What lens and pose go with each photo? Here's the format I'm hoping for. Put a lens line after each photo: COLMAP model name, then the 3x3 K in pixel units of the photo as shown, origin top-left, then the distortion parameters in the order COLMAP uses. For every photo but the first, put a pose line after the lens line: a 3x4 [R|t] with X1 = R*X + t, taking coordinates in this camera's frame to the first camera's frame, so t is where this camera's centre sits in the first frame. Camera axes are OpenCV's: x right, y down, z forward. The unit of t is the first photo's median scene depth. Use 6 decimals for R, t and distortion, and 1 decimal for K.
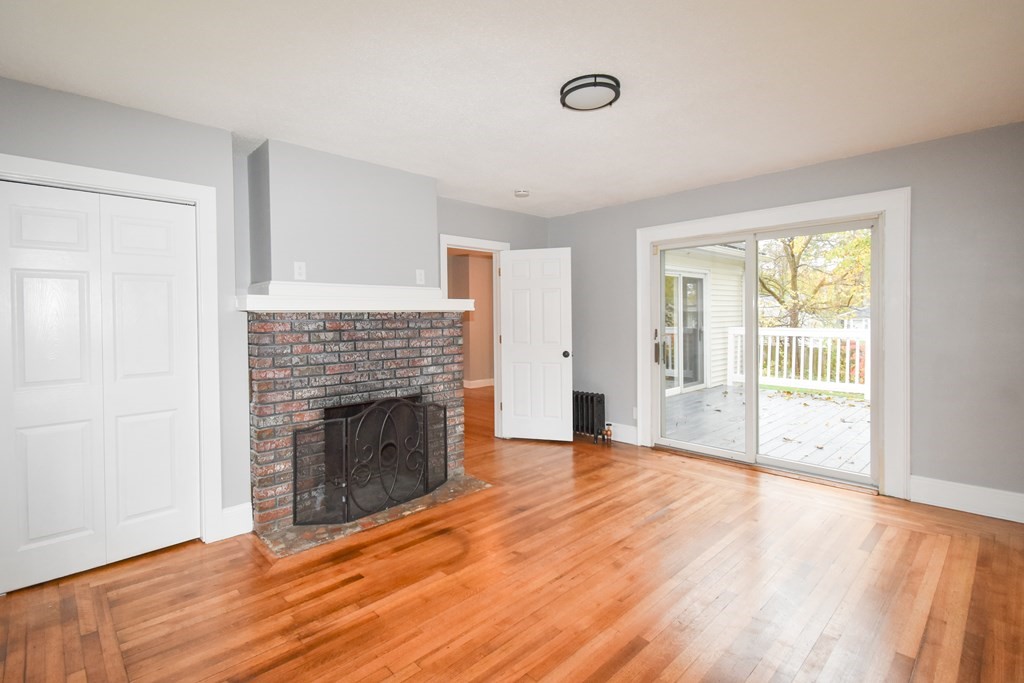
lens RADIAL K [[472.4, 0, 477.9], [0, 472.4, 322.4], [0, 0, 1]] dist [-0.003103, -0.000192]
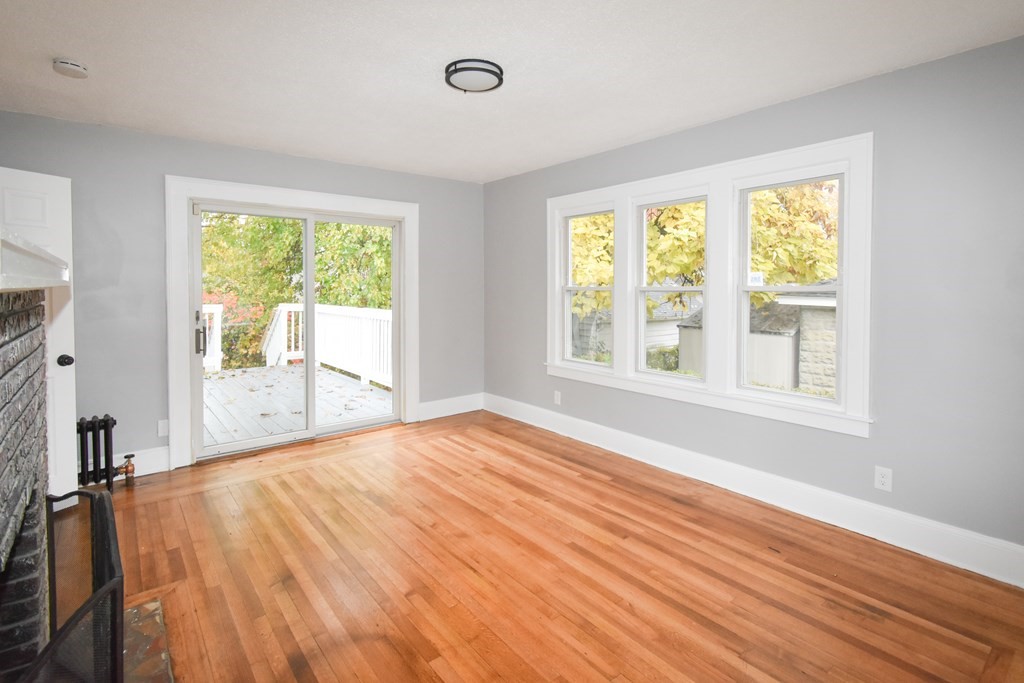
lens RADIAL K [[507.0, 0, 513.2], [0, 507.0, 298.0], [0, 0, 1]] dist [-0.002524, -0.000837]
pose [[0.056662, -0.012429, 0.998316, -0.571684], [0.011852, 0.999860, 0.011776, -0.013816], [-0.998323, 0.011165, 0.056802, 0.582237]]
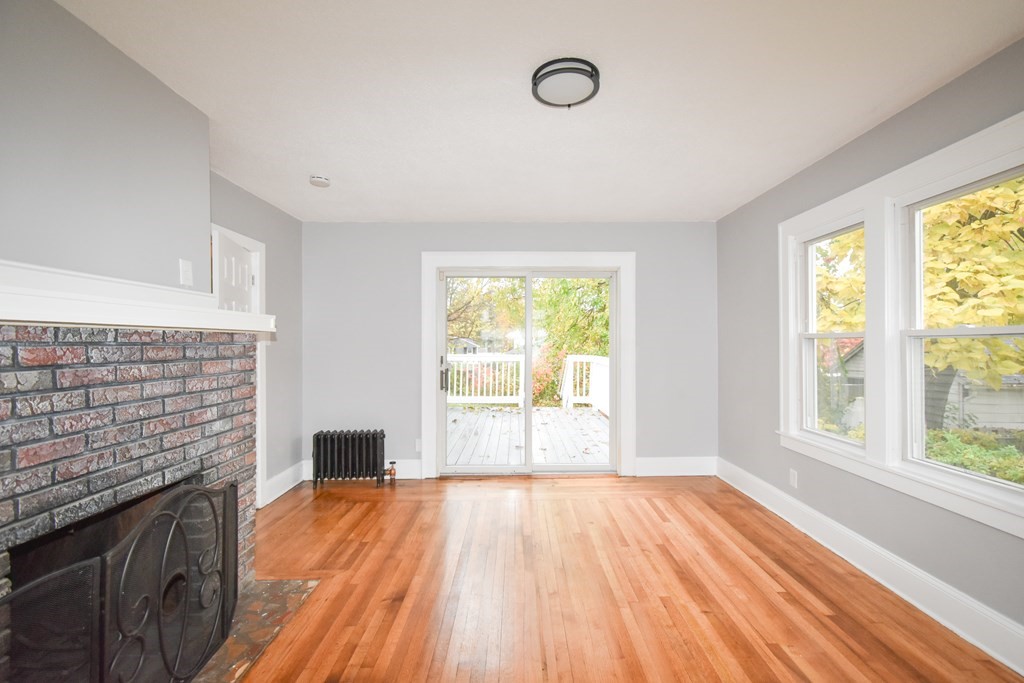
lens RADIAL K [[449.1, 0, 511.2], [0, 449.1, 339.7], [0, 0, 1]] dist [0.004818, -0.003851]
pose [[0.670481, 0.013090, 0.741811, -0.296899], [0.005885, 0.999719, -0.022960, 0.003777], [-0.741904, 0.019760, 0.670215, 0.354752]]
